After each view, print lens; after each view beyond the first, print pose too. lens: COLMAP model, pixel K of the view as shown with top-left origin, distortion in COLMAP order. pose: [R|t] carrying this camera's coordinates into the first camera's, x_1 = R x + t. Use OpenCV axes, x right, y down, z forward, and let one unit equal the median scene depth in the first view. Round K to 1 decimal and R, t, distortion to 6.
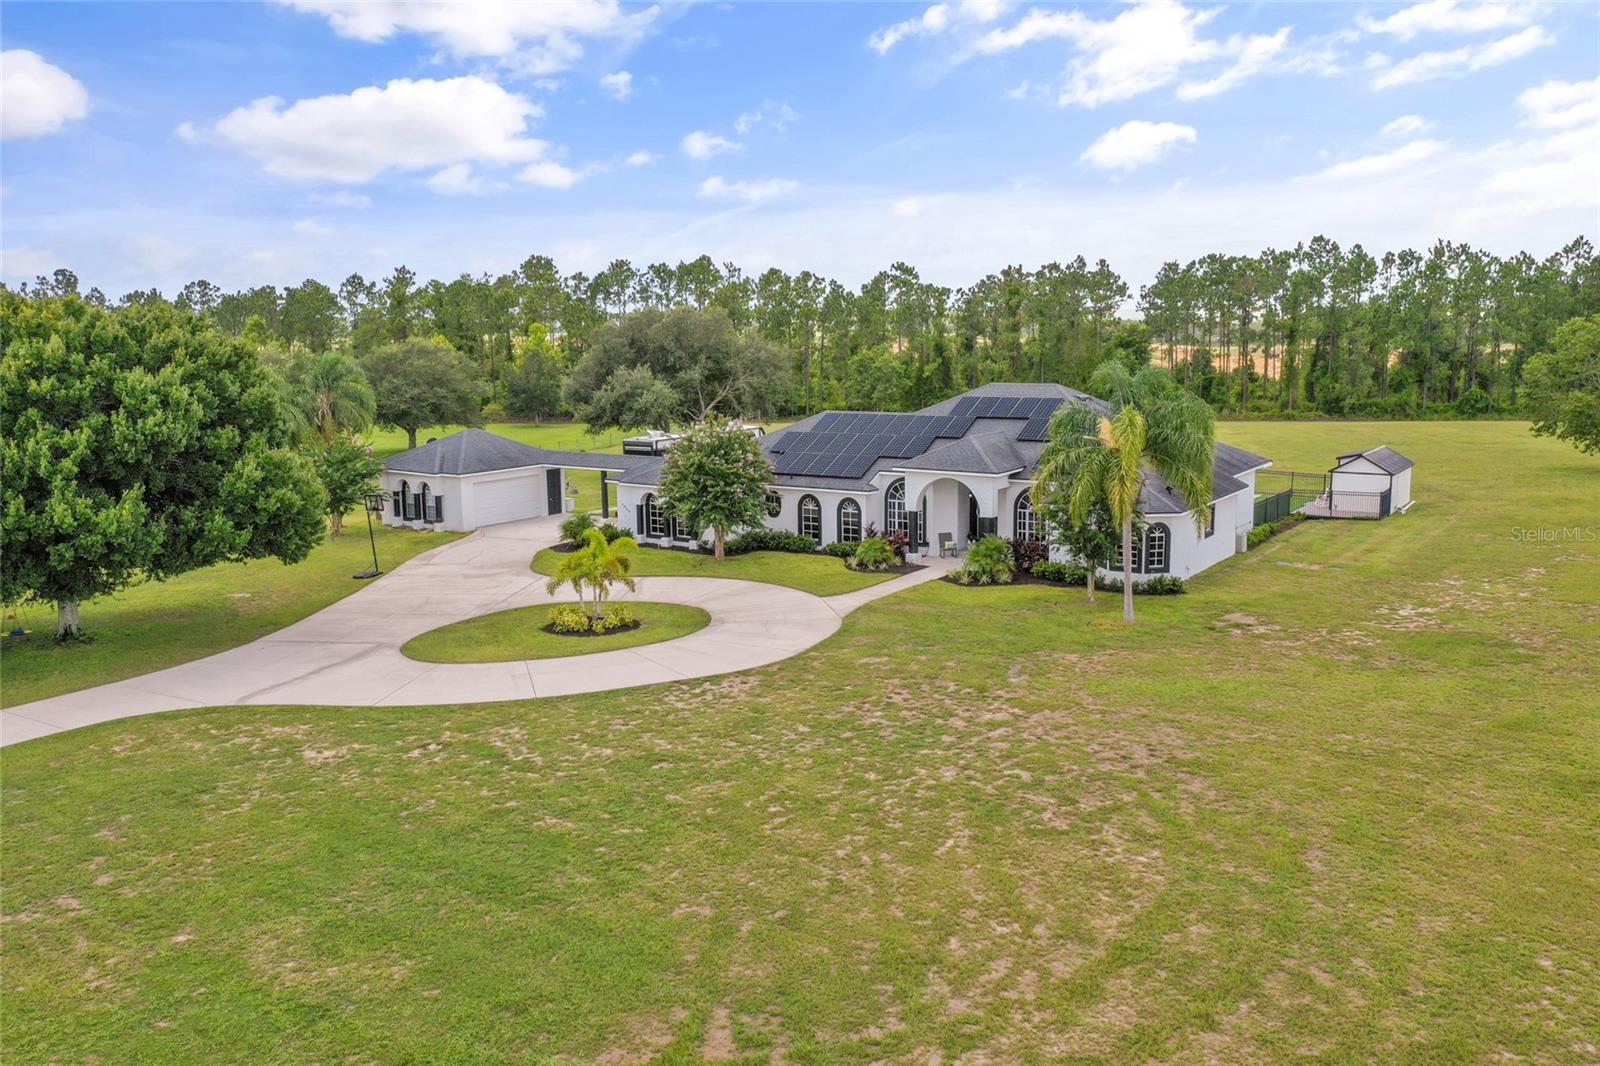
lens RADIAL K [[1252.5, 0, 800.0], [0, 1252.5, 533.0], [0, 0, 1]] dist [-0.004944, 0.002943]
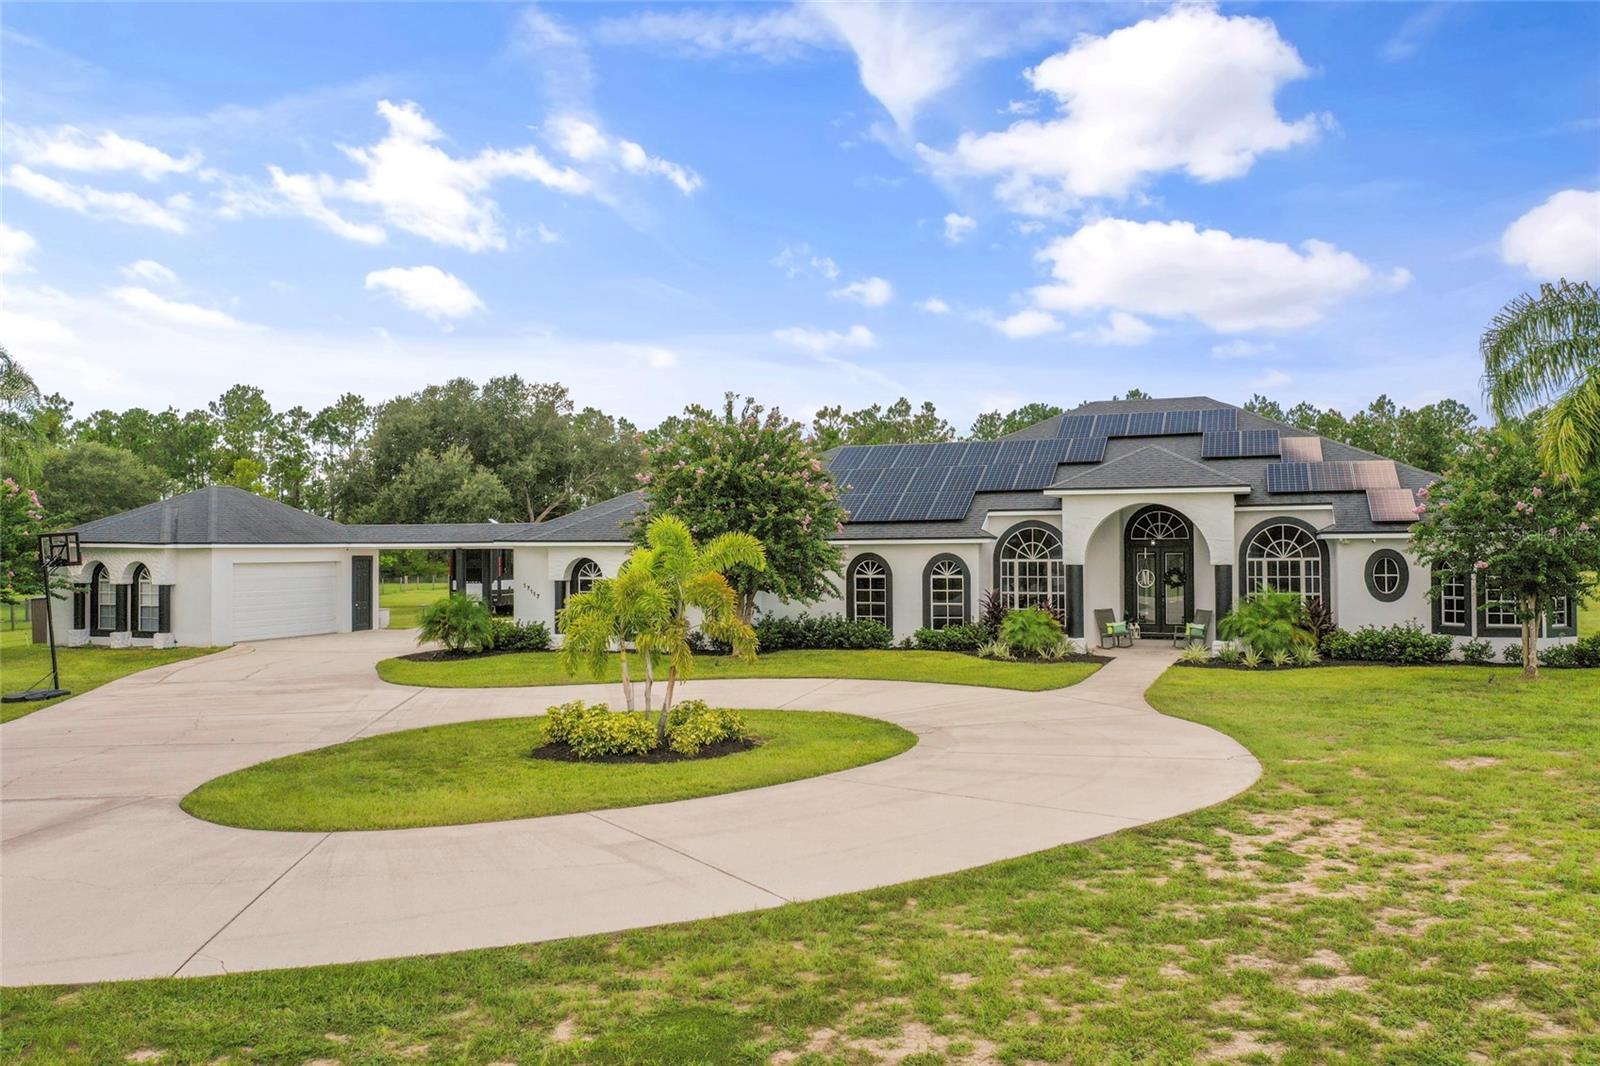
lens RADIAL K [[1230.4, 0, 795.9], [0, 1230.4, 555.5], [0, 0, 1]] dist [-0.008074, 0.001870]
pose [[0.966829, 0.008032, 0.255298, -0.175520], [0.033037, 0.987177, -0.156173, 0.060445], [-0.253278, 0.159427, 0.954166, 0.446917]]
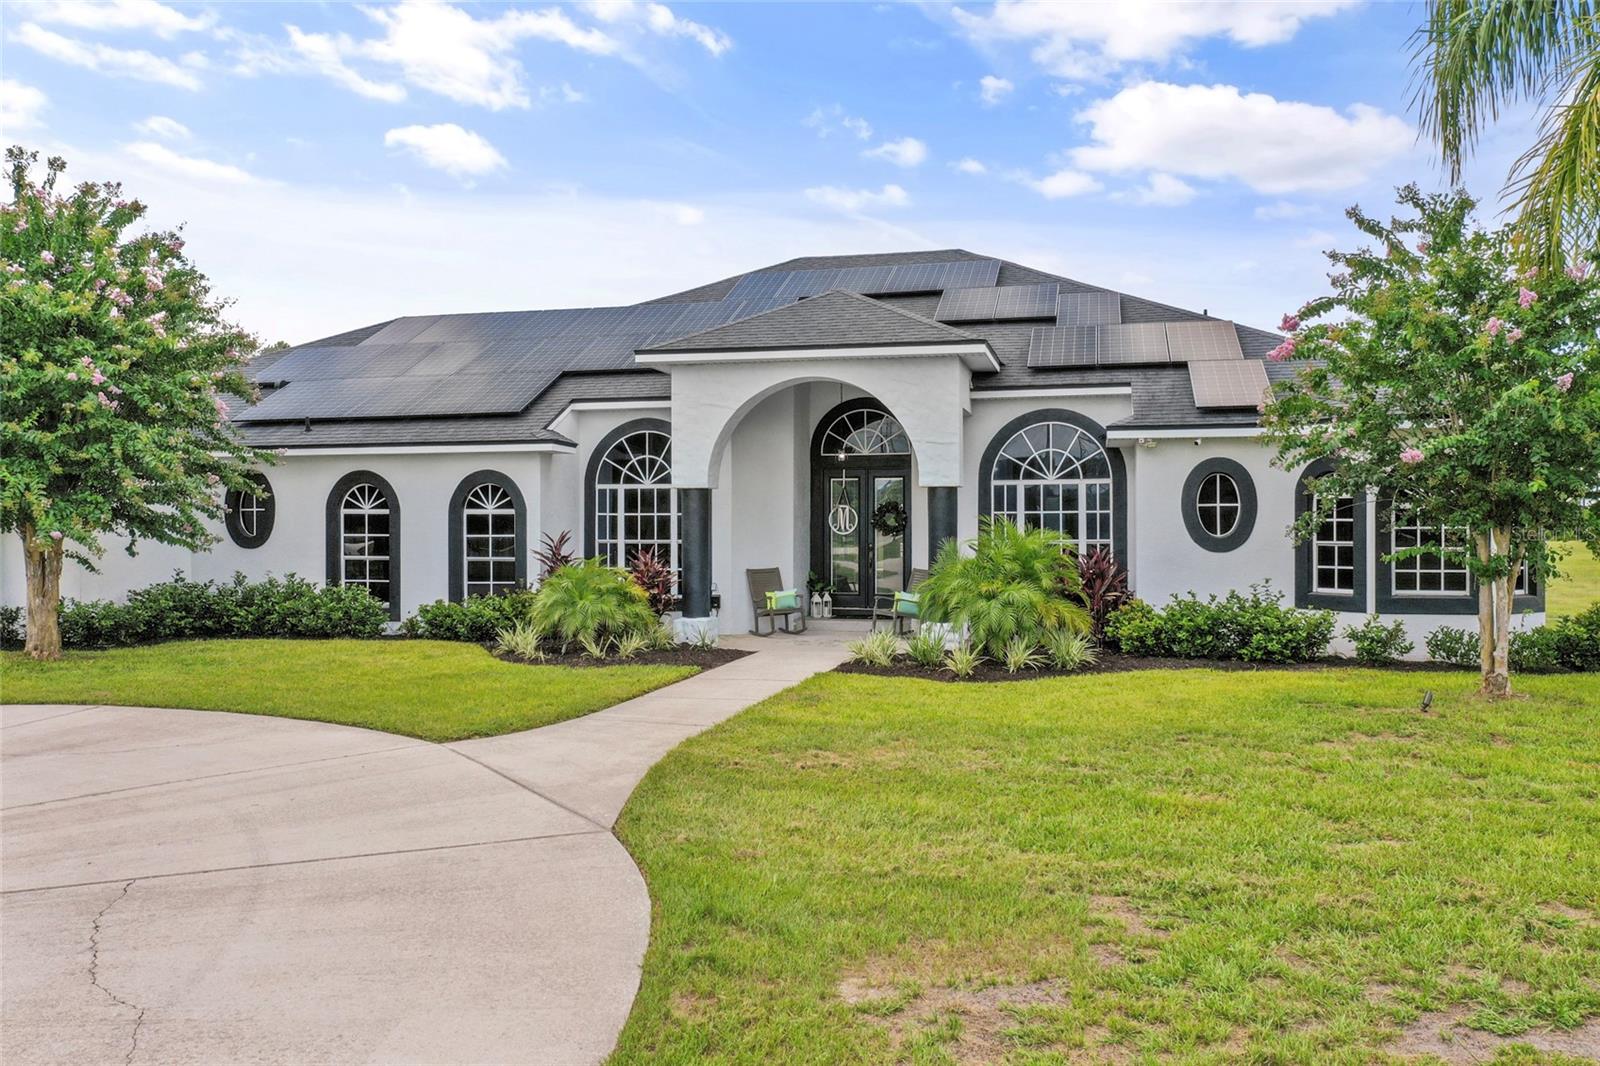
lens RADIAL K [[1230.4, 0, 795.9], [0, 1230.4, 555.5], [0, 0, 1]] dist [-0.008074, 0.001870]
pose [[0.932070, 0.005980, 0.362229, -0.003734], [0.045756, 0.989913, -0.134081, 0.042626], [-0.359378, 0.141547, 0.922395, 0.645601]]
